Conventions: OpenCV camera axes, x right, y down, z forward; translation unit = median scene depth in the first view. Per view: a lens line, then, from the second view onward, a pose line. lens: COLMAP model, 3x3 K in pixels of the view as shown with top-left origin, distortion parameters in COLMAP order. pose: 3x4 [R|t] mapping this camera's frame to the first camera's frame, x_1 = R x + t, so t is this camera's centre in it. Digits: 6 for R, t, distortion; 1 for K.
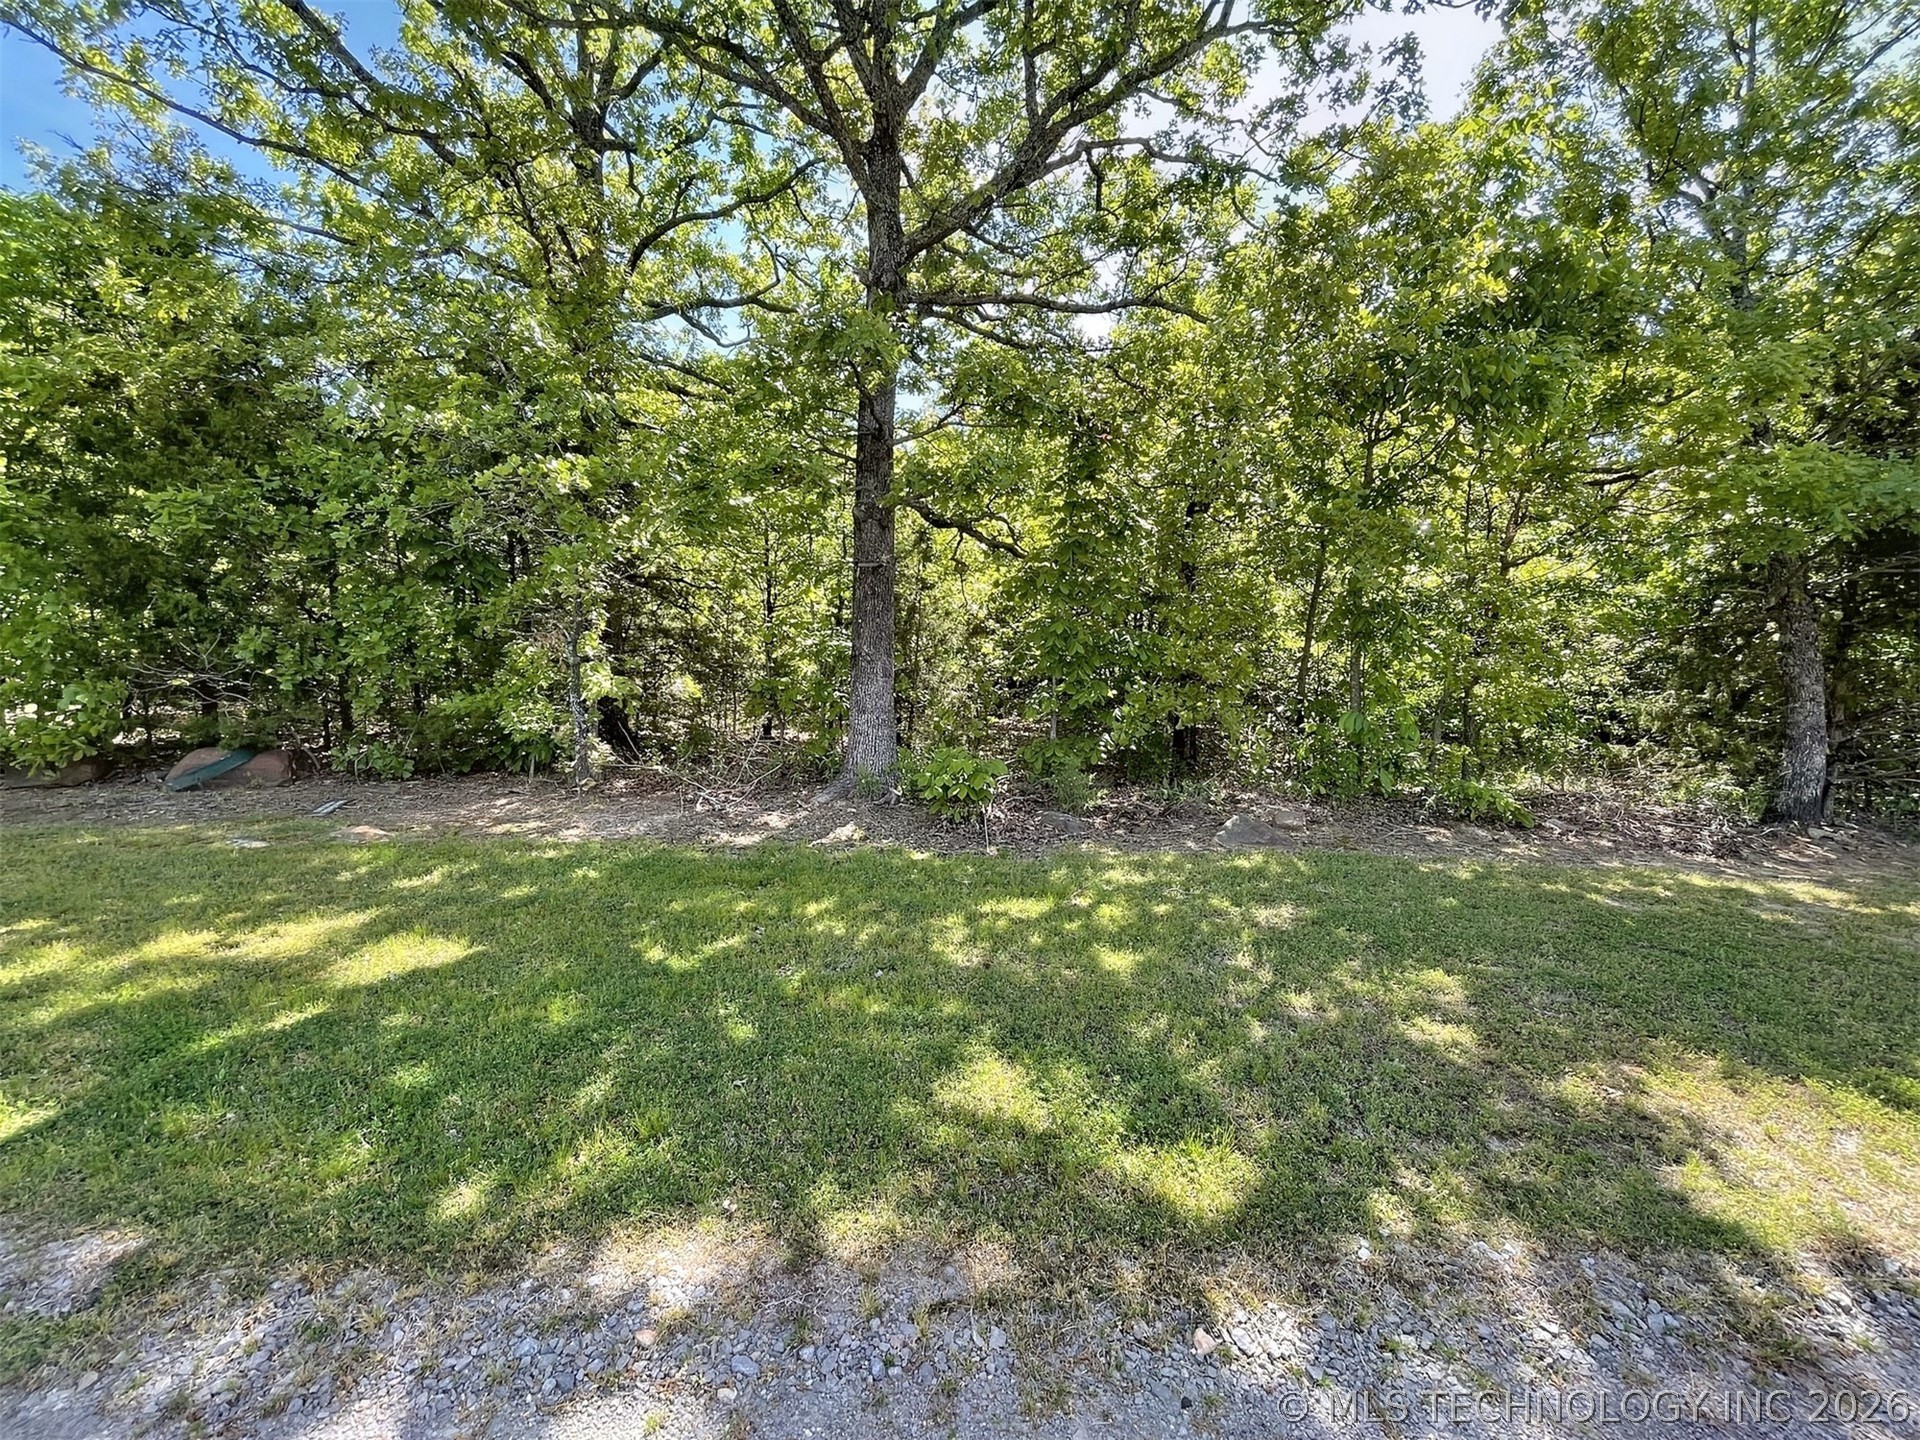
lens RADIAL K [[770.3, 0, 960.3], [0, 770.3, 725.7], [0, 0, 1]] dist [0.000850, -0.001439]
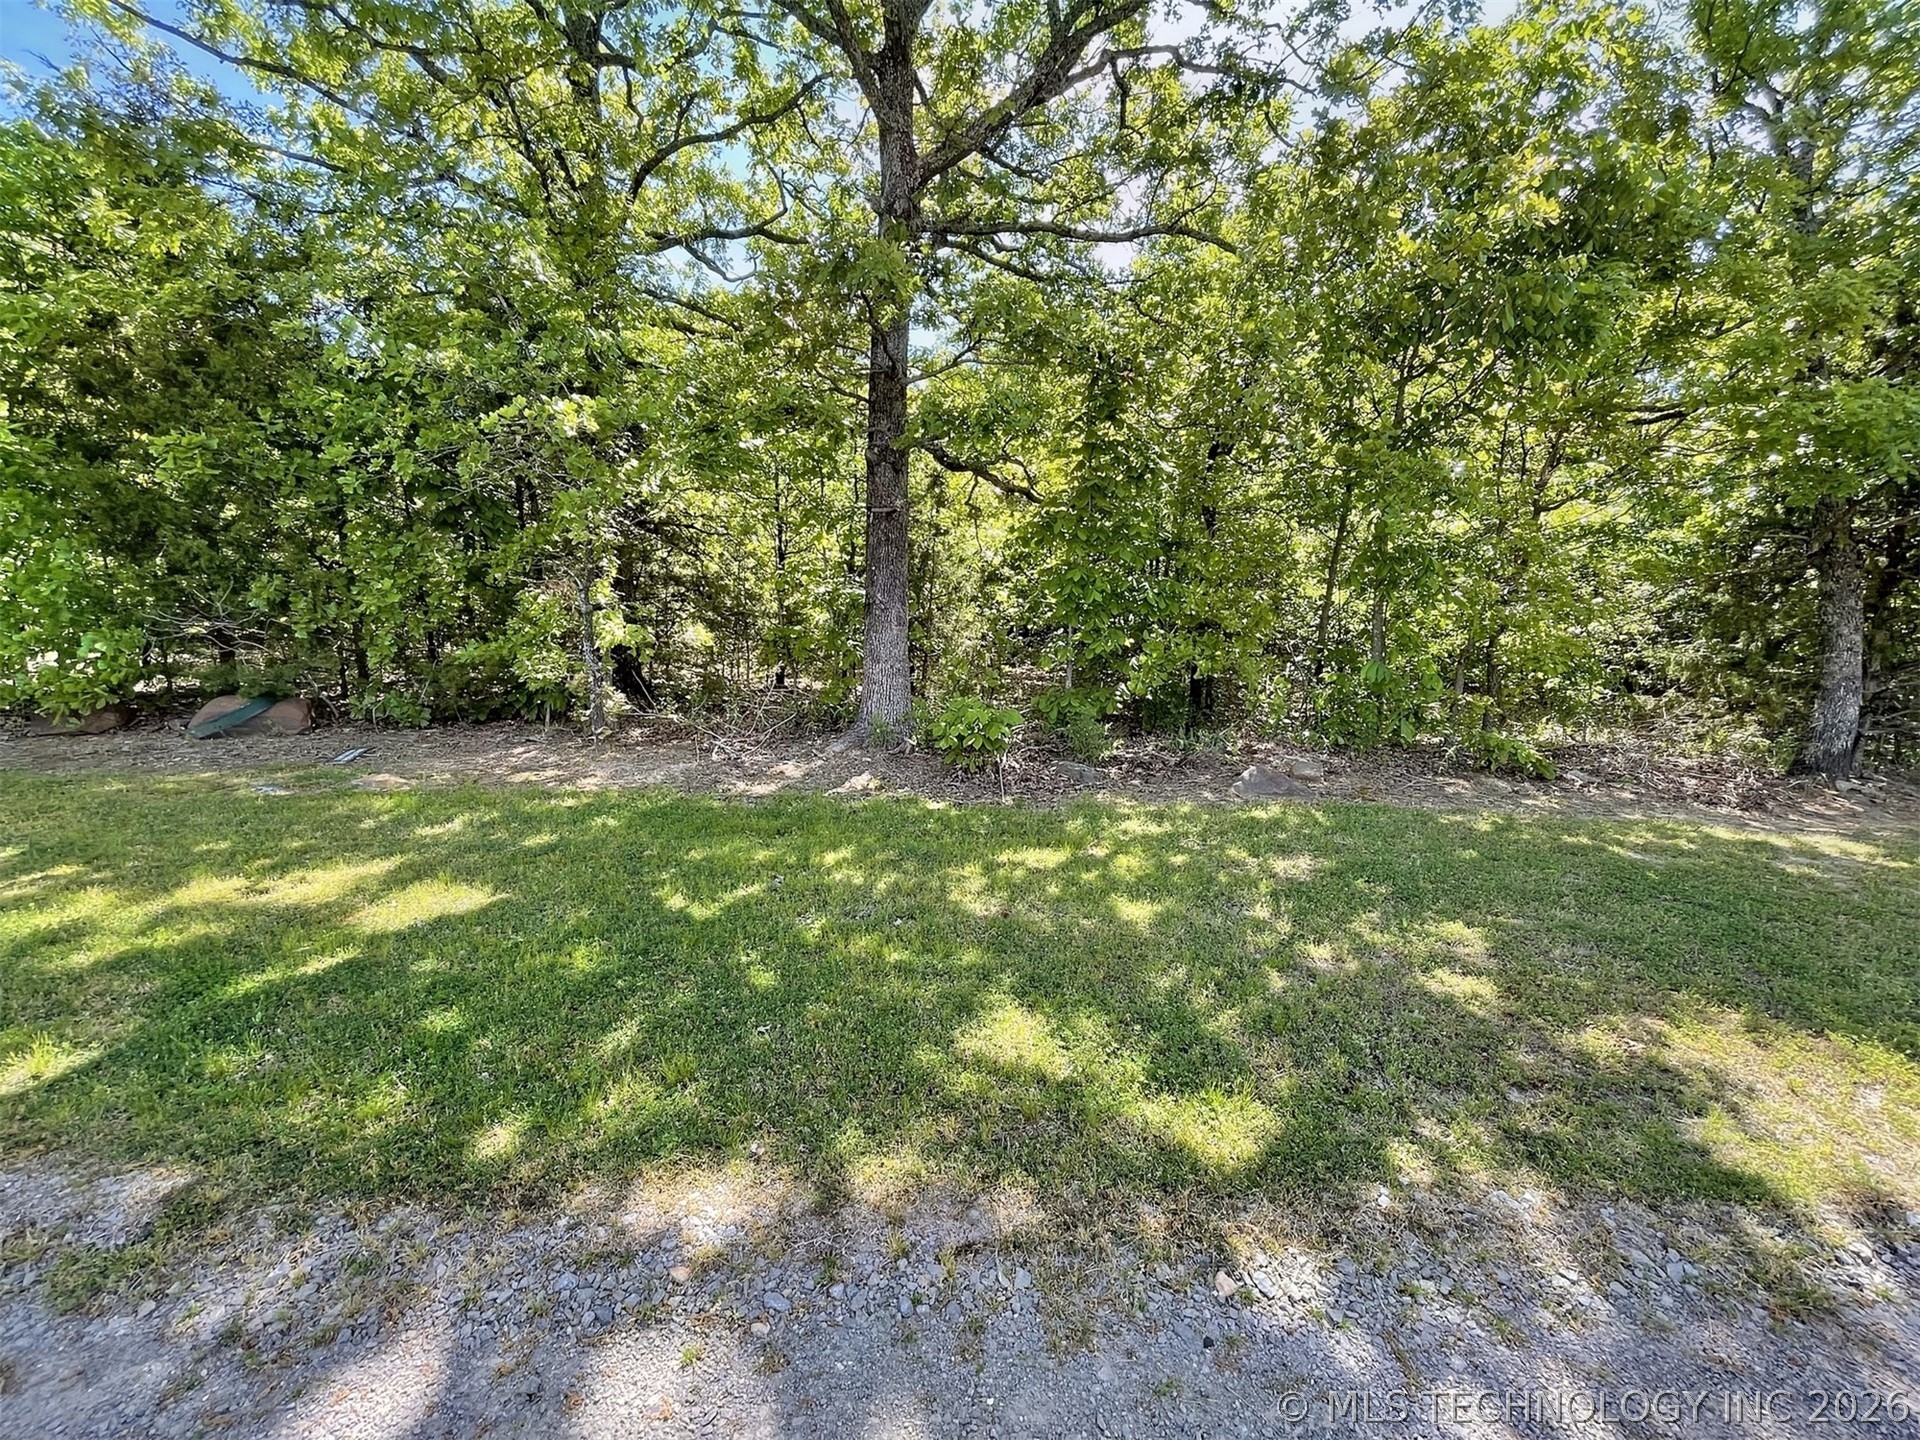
lens RADIAL K [[770.3, 0, 960.3], [0, 770.3, 725.5], [0, 0, 1]] dist [0.000850, -0.001439]
pose [[0.999896, 0.002357, -0.014238, -0.005291], [-0.001405, 0.997787, 0.066478, -0.001015], [0.014363, -0.066451, 0.997686, 0.007248]]
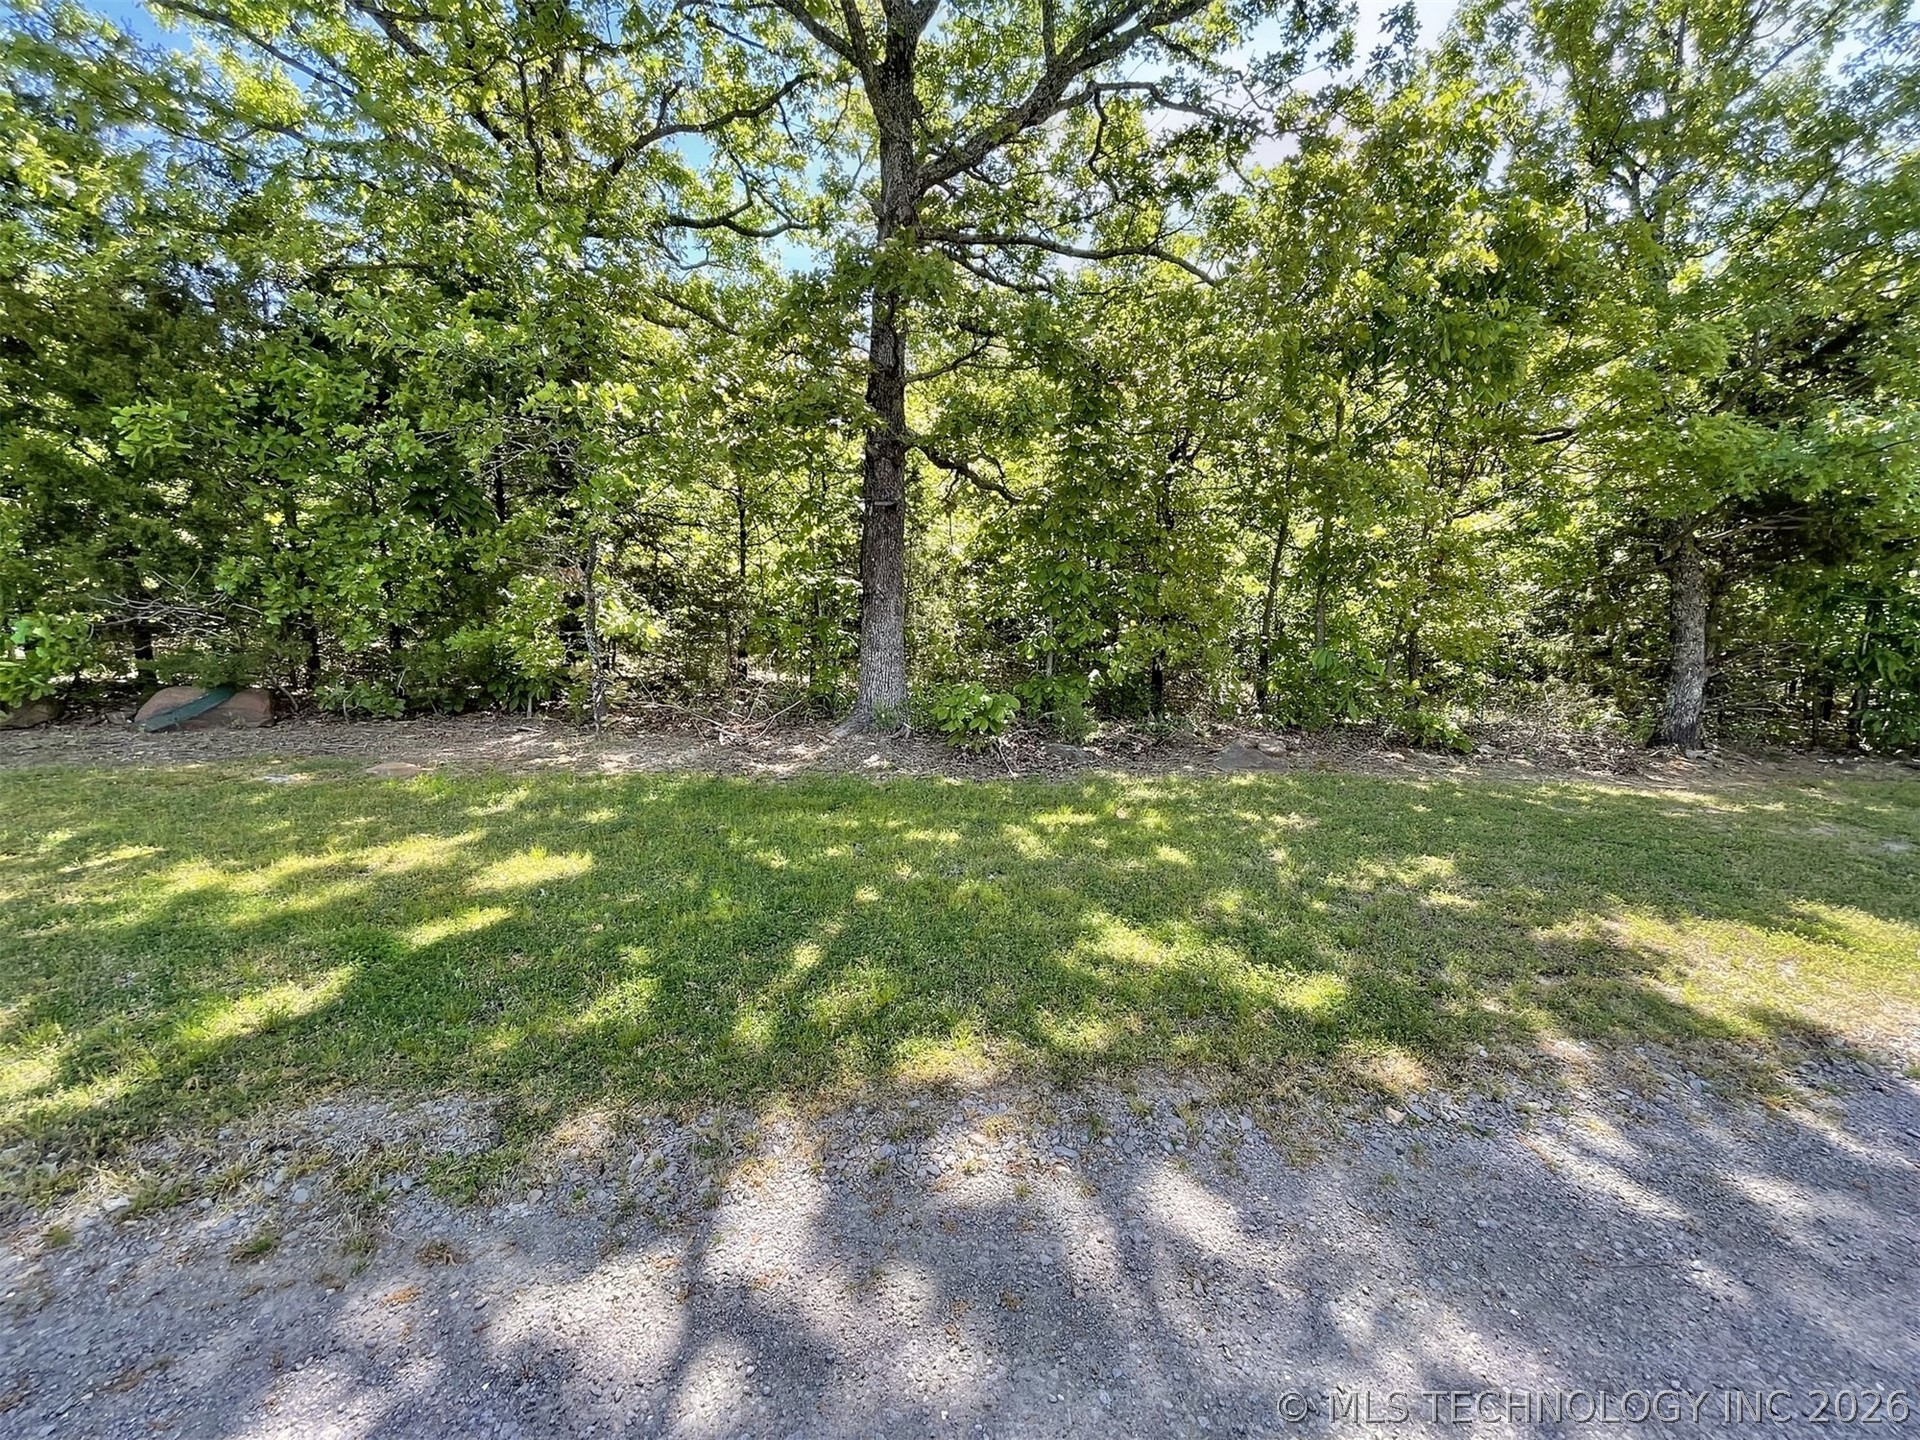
lens RADIAL K [[770.3, 0, 958.6], [0, 770.3, 724.6], [0, 0, 1]] dist [0.000850, -0.001439]
pose [[0.993861, -0.009659, 0.110213, -0.138466], [0.002140, 0.997674, 0.068133, 0.013512], [-0.110615, -0.067479, 0.991570, -0.040480]]
